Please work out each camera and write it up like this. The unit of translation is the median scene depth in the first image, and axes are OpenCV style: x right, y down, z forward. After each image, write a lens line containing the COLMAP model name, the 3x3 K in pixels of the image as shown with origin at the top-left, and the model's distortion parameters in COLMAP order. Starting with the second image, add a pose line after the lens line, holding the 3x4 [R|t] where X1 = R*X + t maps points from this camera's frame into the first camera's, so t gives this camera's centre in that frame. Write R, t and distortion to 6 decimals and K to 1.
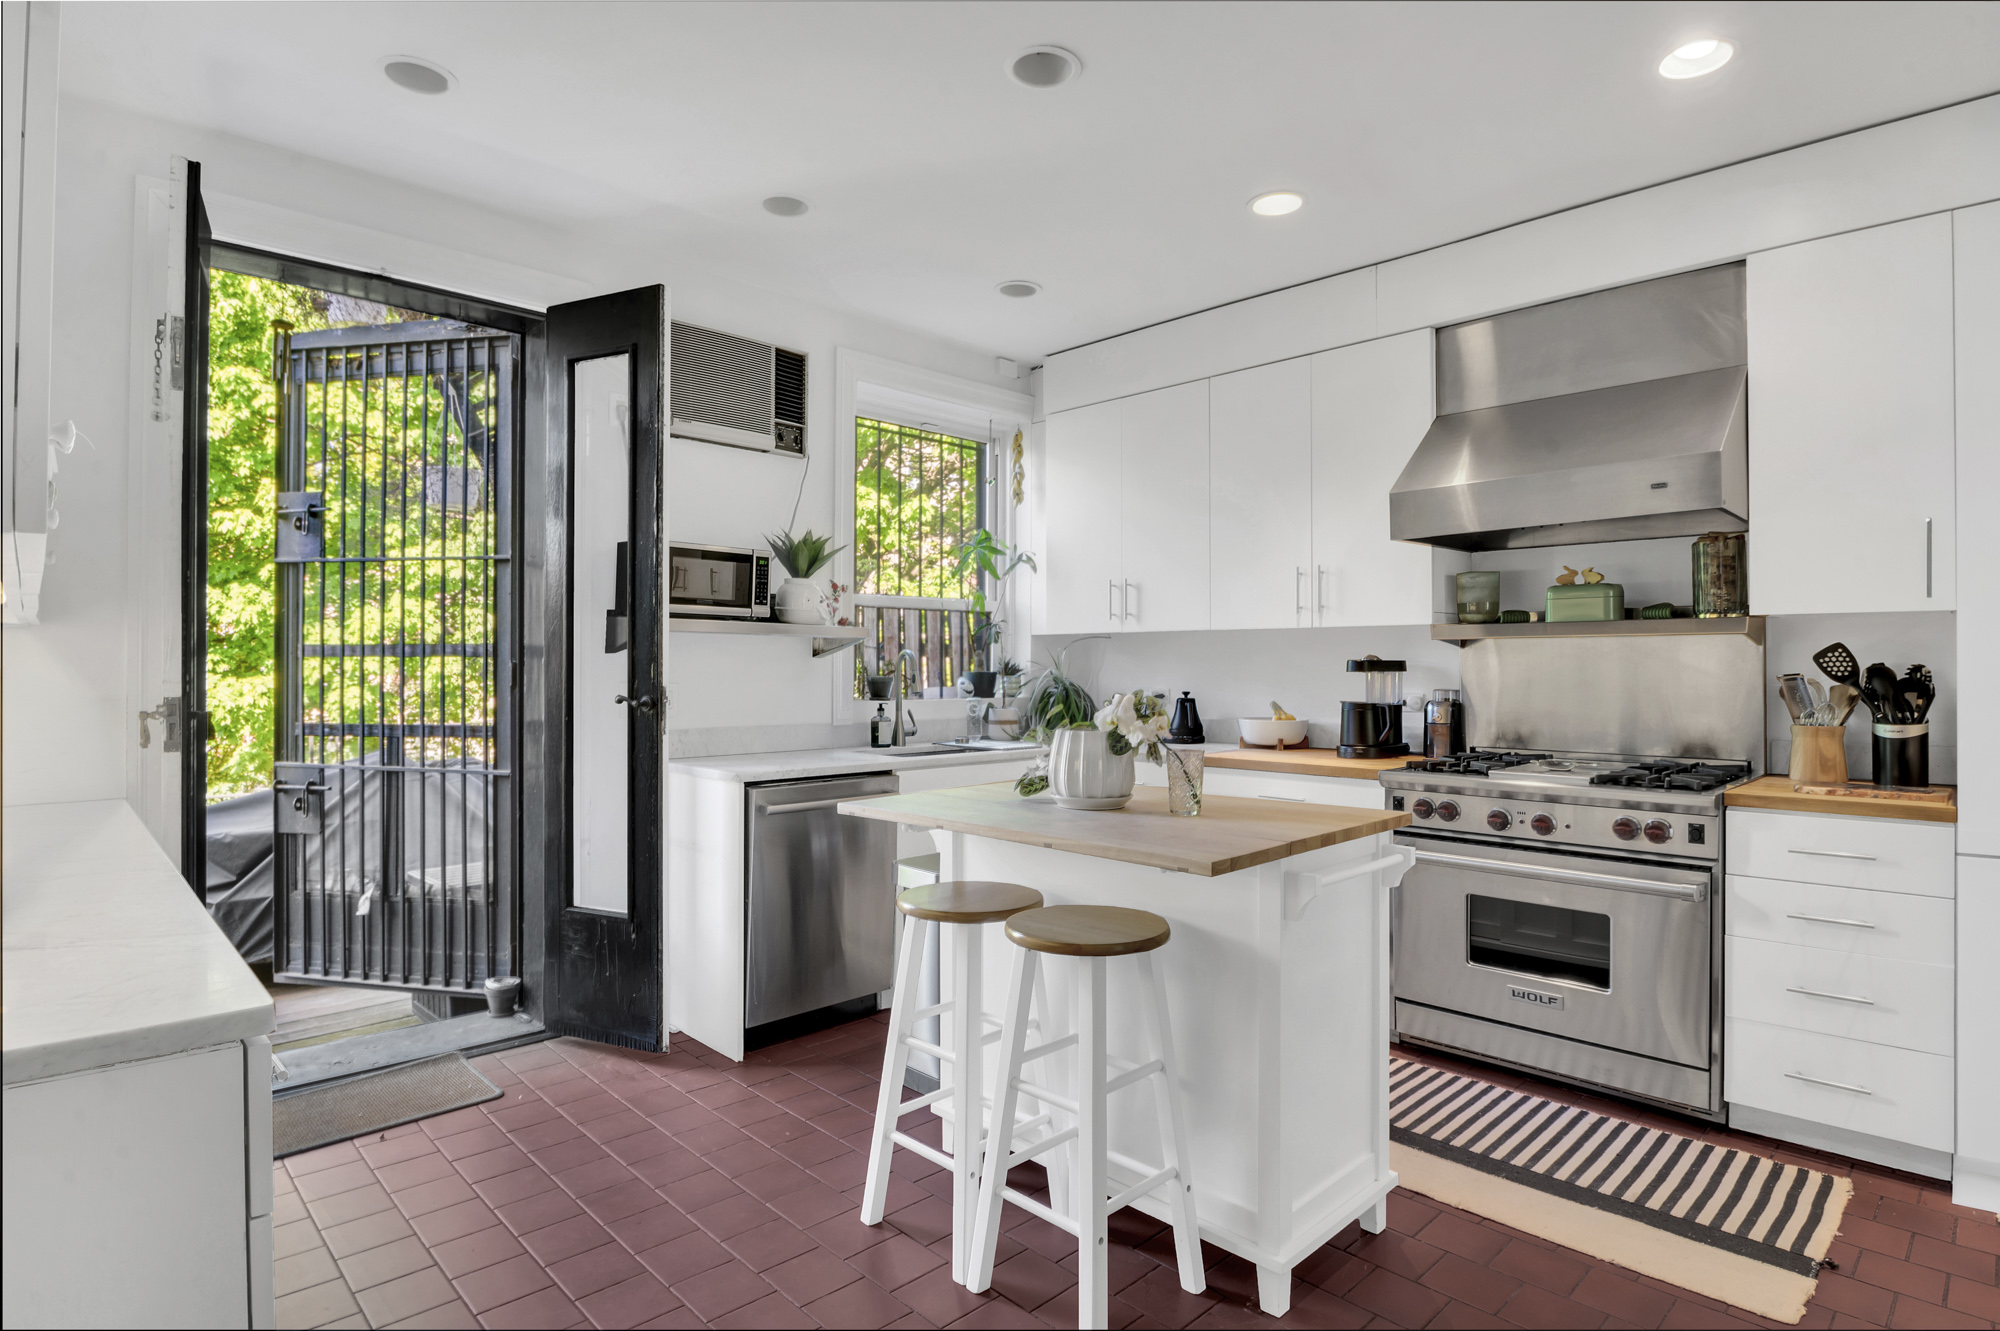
lens RADIAL K [[1027.9, 0, 1000.0], [0, 1027.9, 665.5], [0, 0, 1]] dist [-0.000251, -0.000531]
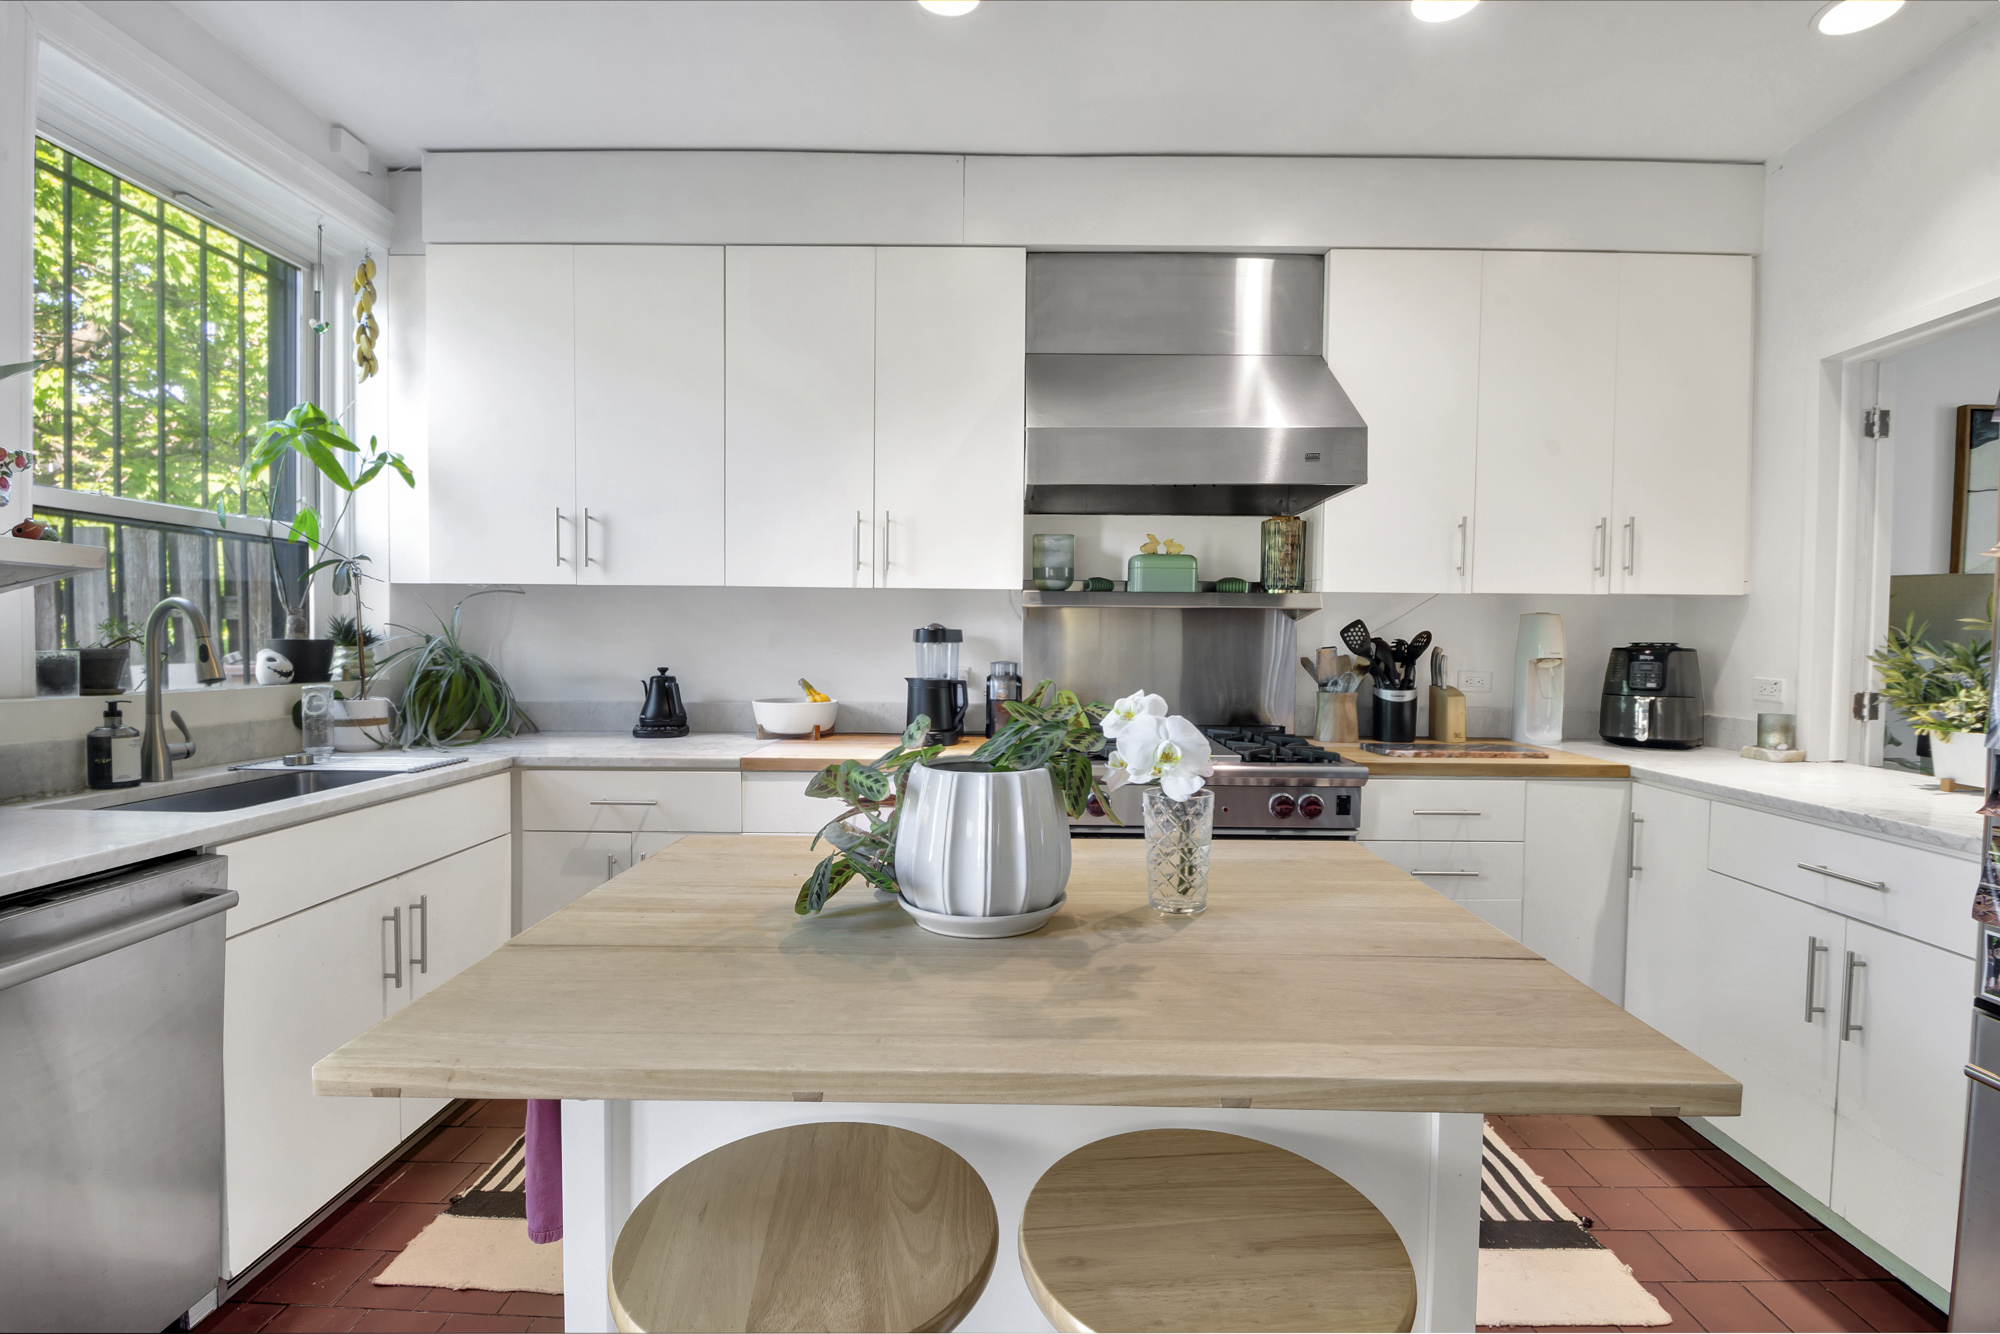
lens RADIAL K [[910.8, 0, 1000.0], [0, 910.8, 667.0], [0, 0, 1]] dist [-0.002290, -0.000905]
pose [[0.714408, -0.015886, 0.699549, -0.116167], [-0.009929, 0.999411, 0.032836, 0.000777], [-0.699659, -0.030404, 0.713830, 0.373536]]
